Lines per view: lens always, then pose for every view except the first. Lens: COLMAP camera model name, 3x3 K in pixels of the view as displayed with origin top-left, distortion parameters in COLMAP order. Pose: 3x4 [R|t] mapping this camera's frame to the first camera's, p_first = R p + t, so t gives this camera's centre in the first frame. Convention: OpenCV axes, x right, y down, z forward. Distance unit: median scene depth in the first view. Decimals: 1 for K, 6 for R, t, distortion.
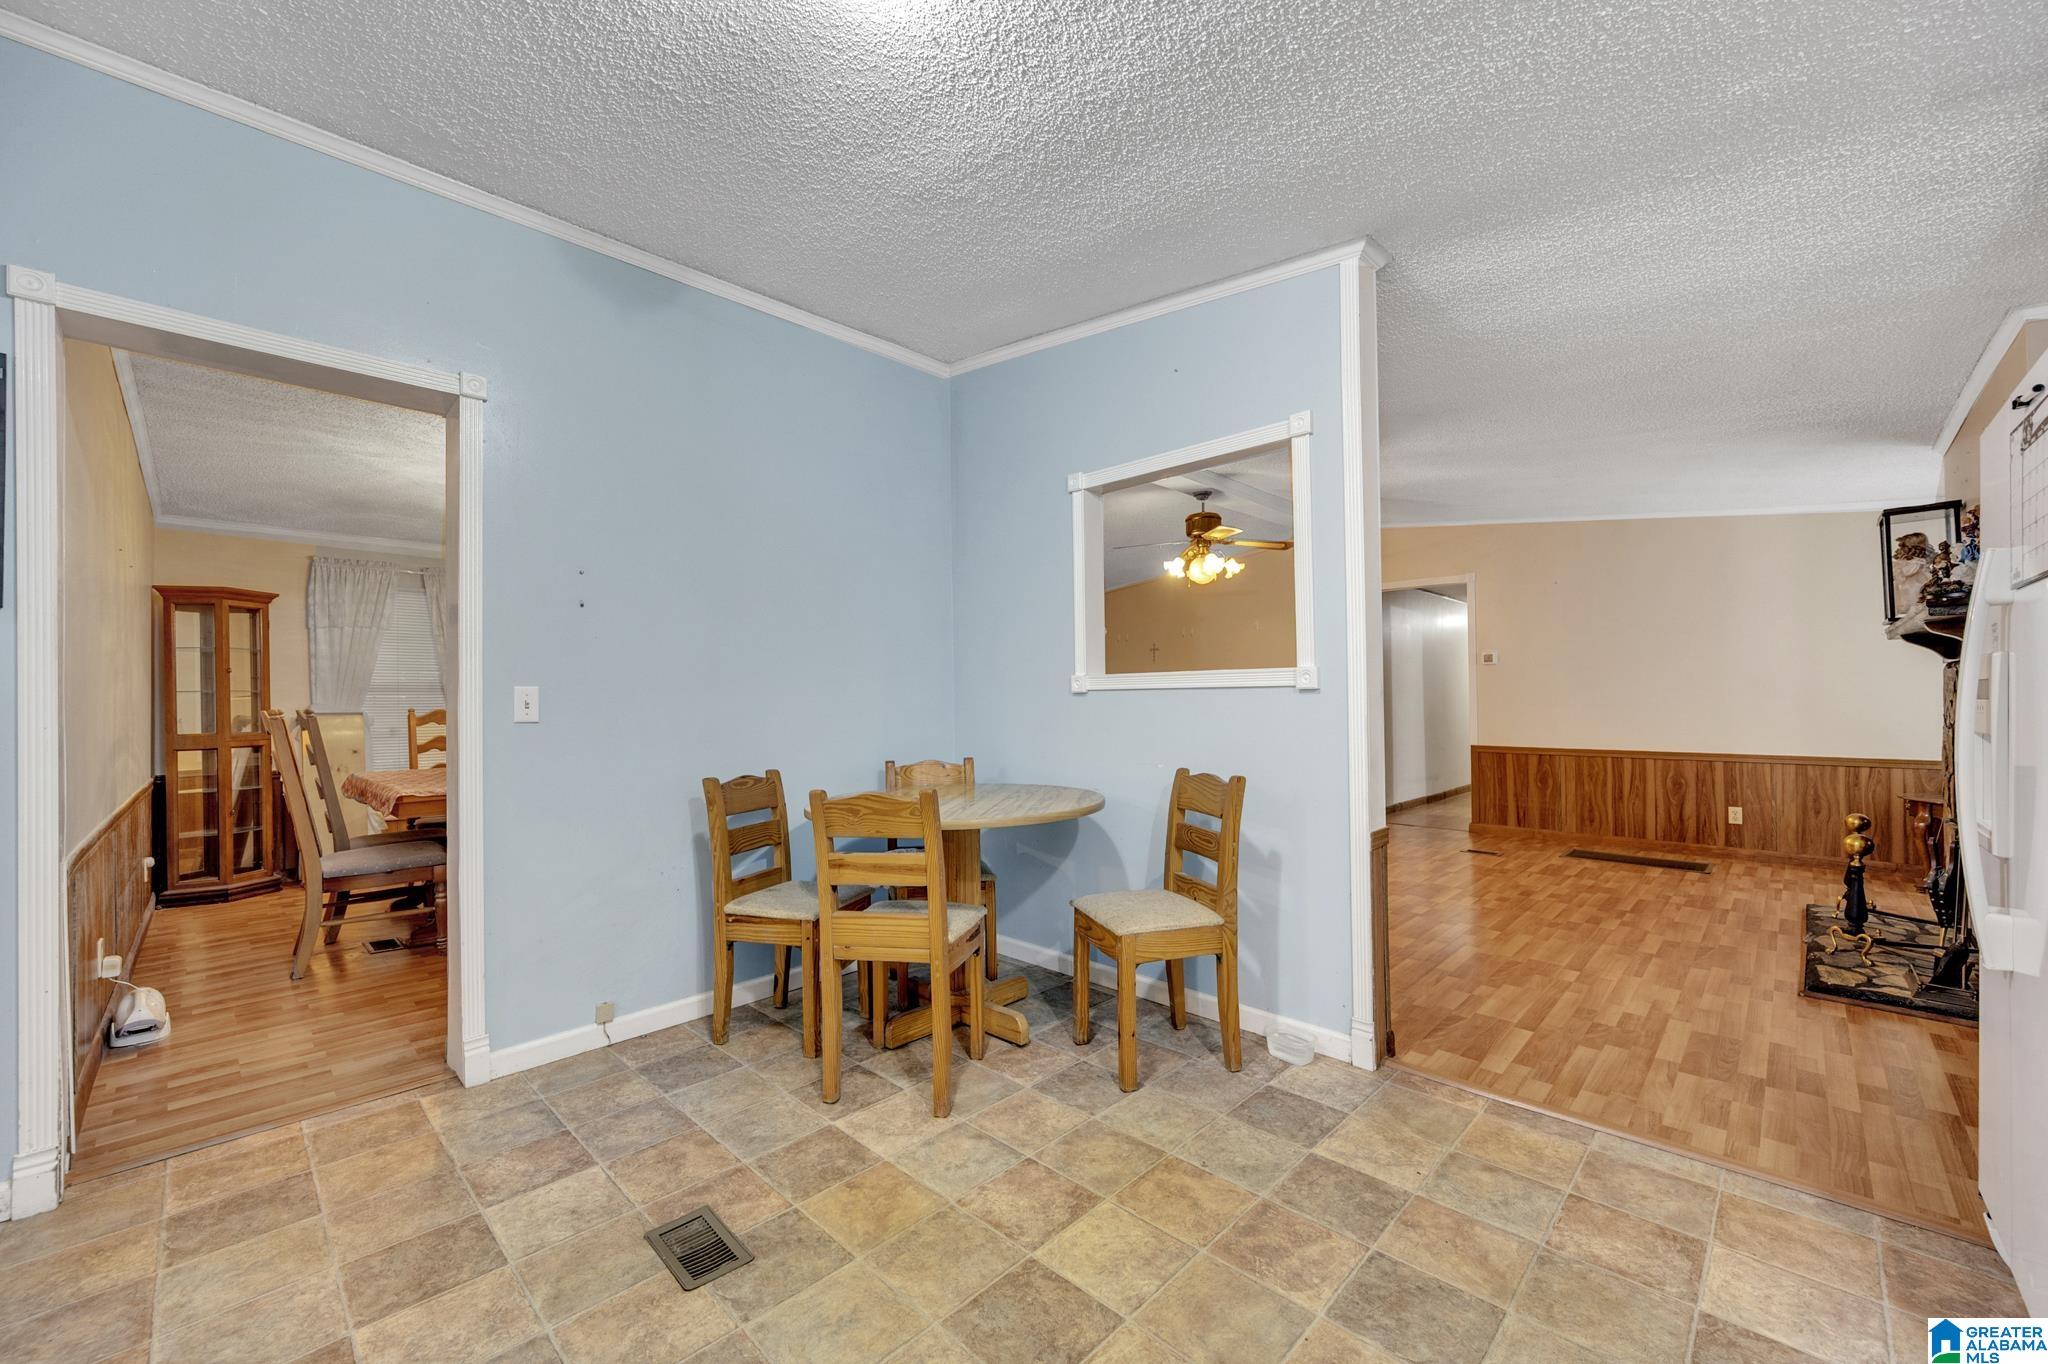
lens RADIAL K [[802.9, 0, 1027.5], [0, 802.9, 692.4], [0, 0, 1]] dist [-0.000043, 0.000410]
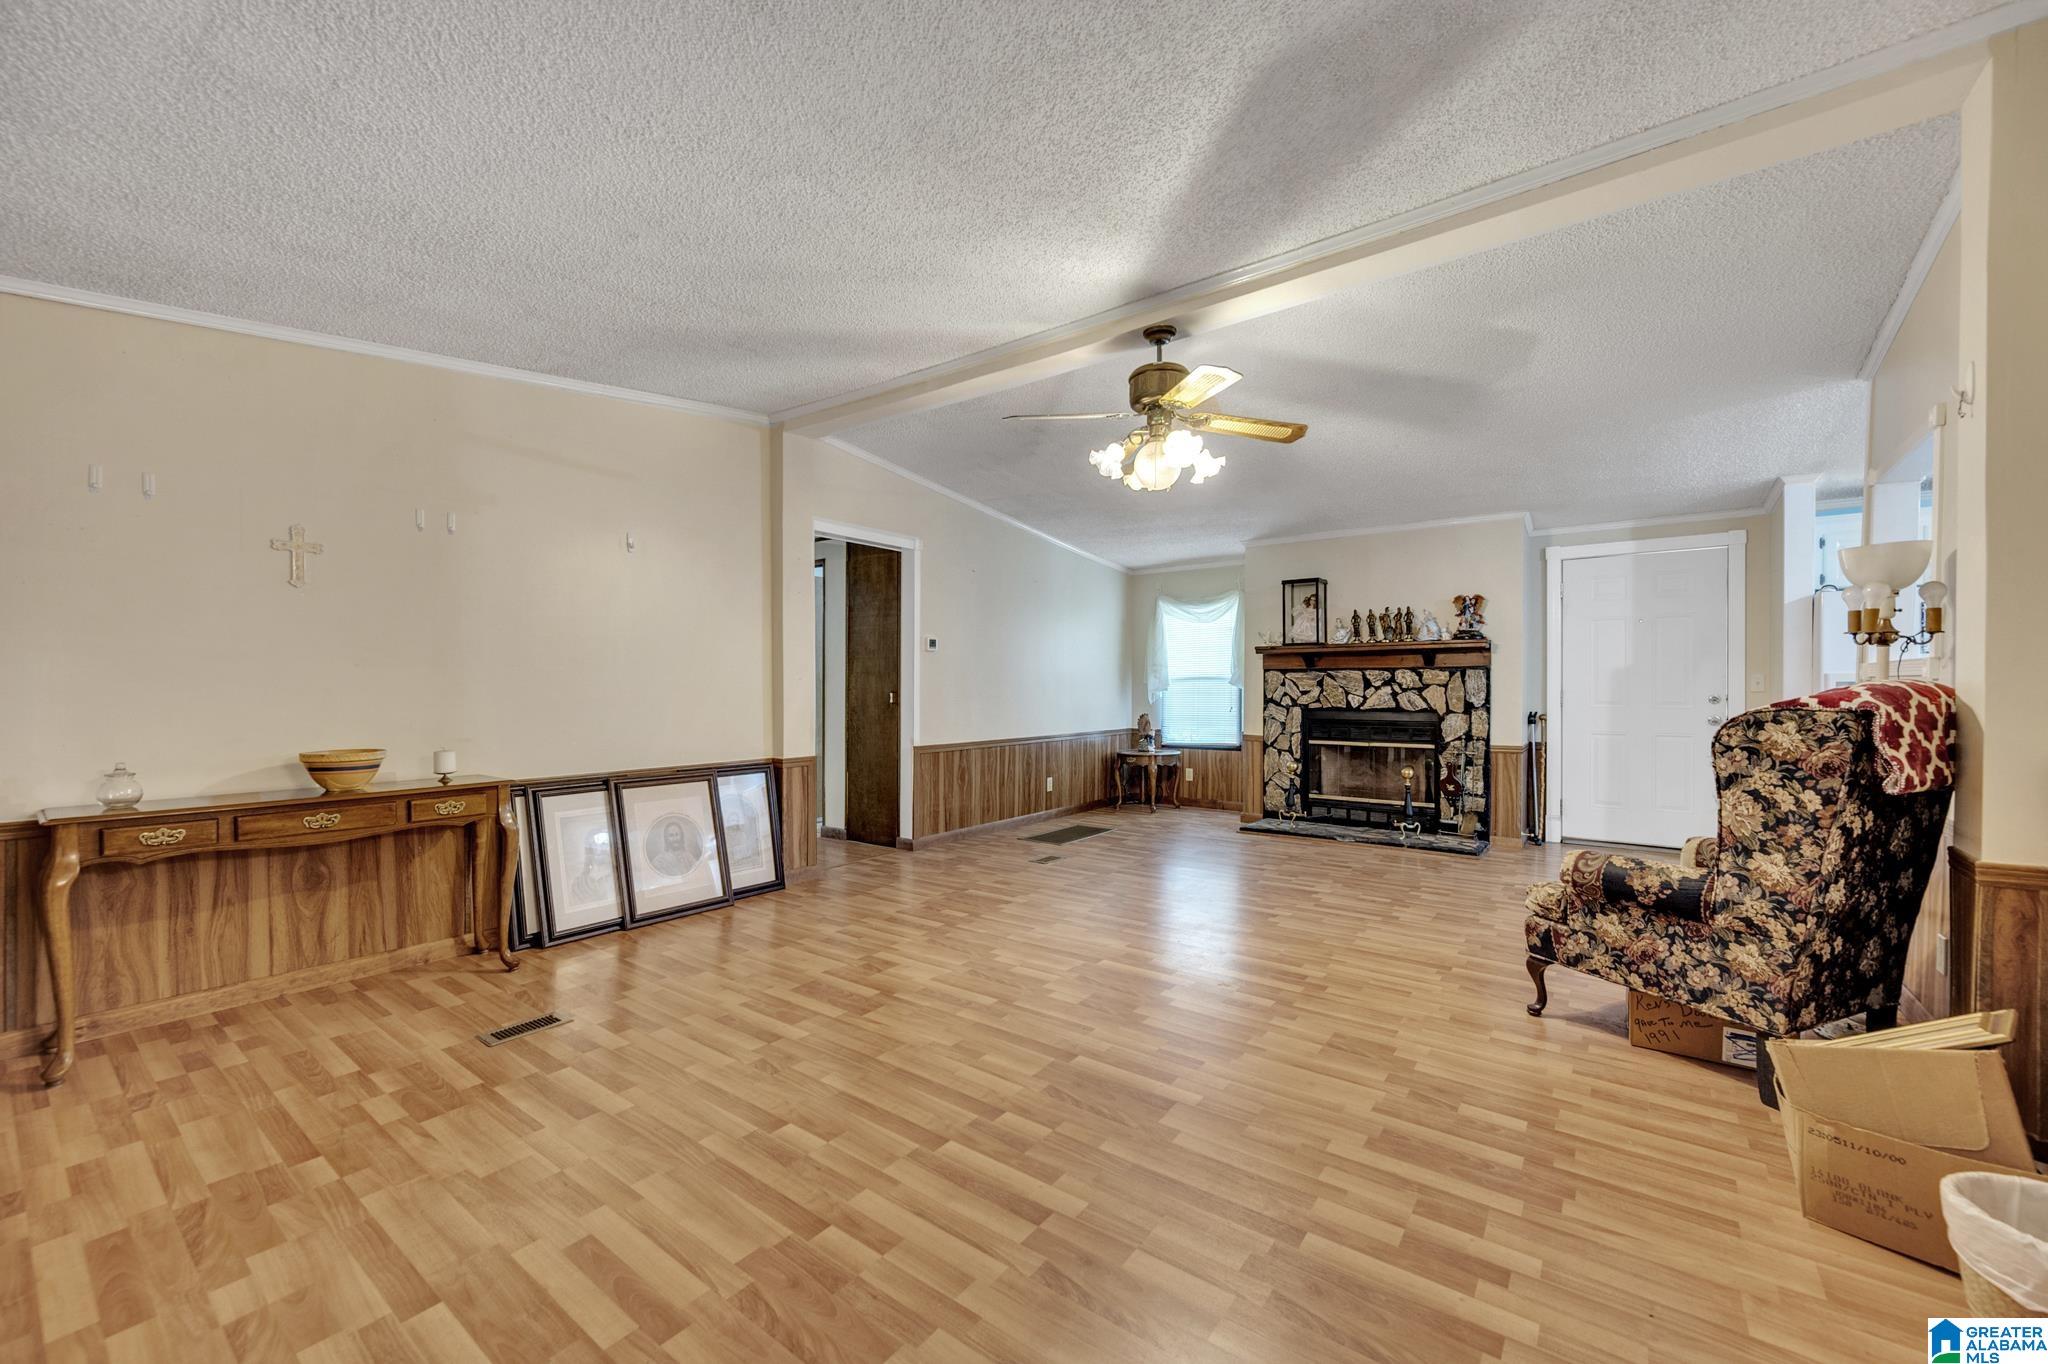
lens RADIAL K [[802.9, 0, 1031.7], [0, 802.9, 693.5], [0, 0, 1]] dist [-0.000043, 0.000410]
pose [[-0.128979, -0.000738, 0.991647, -0.352568], [-0.005658, 0.999984, 0.000008, 0.012264], [-0.991631, -0.005610, -0.128981, 1.195741]]
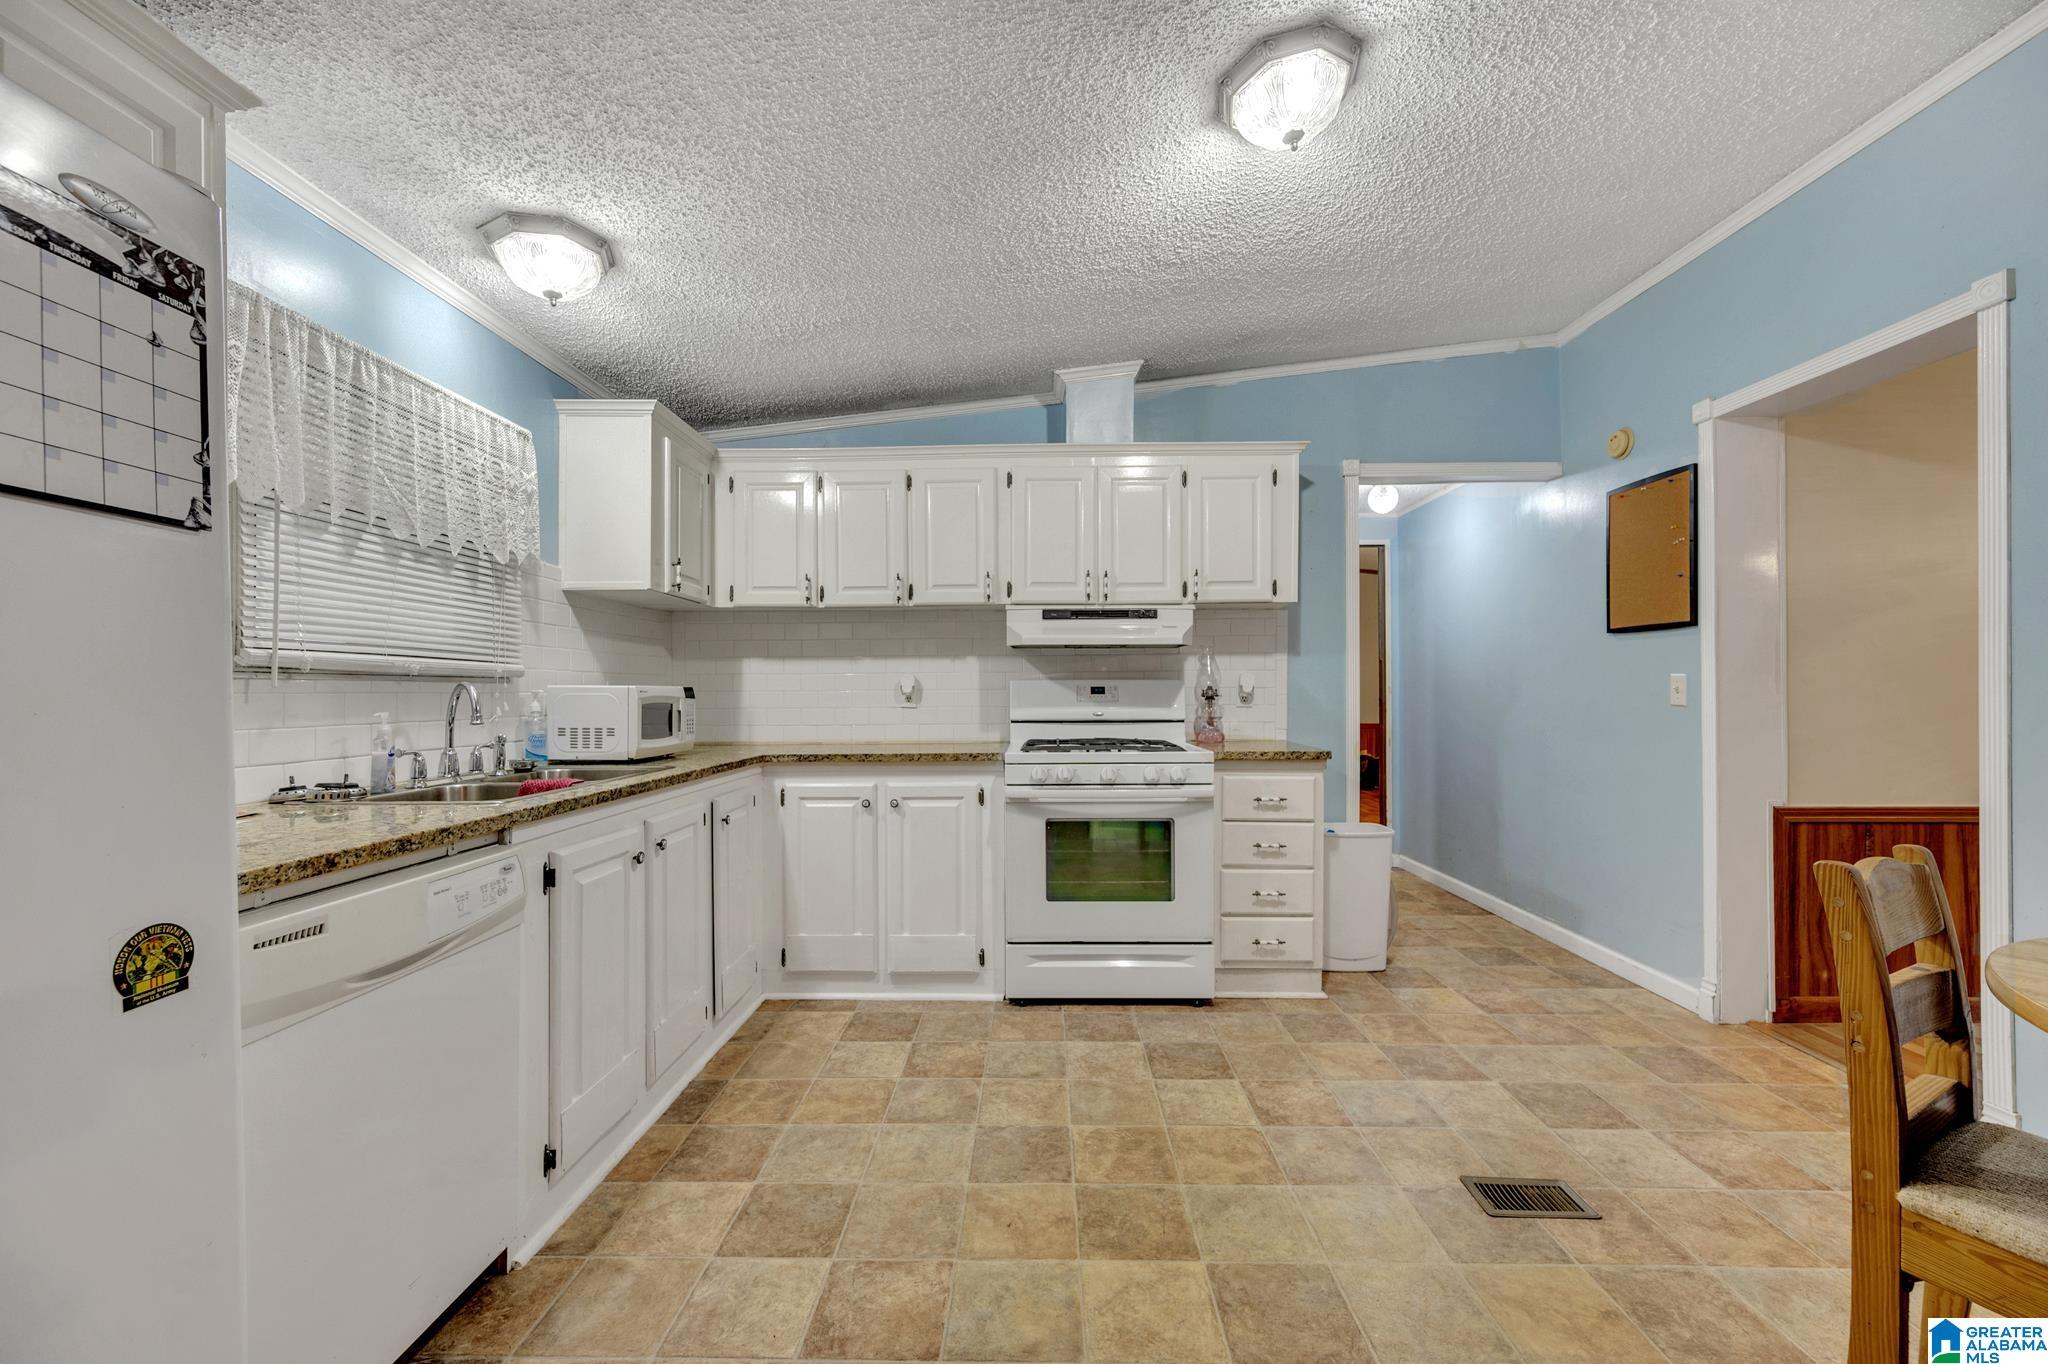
lens RADIAL K [[802.9, 0, 1019.6], [0, 802.9, 689.4], [0, 0, 1]] dist [-0.000043, 0.000410]
pose [[-0.736151, 0.010445, -0.676737, 0.240217], [0.013584, 0.999908, 0.000657, -0.000016], [0.676681, -0.008709, -0.736224, 0.345557]]
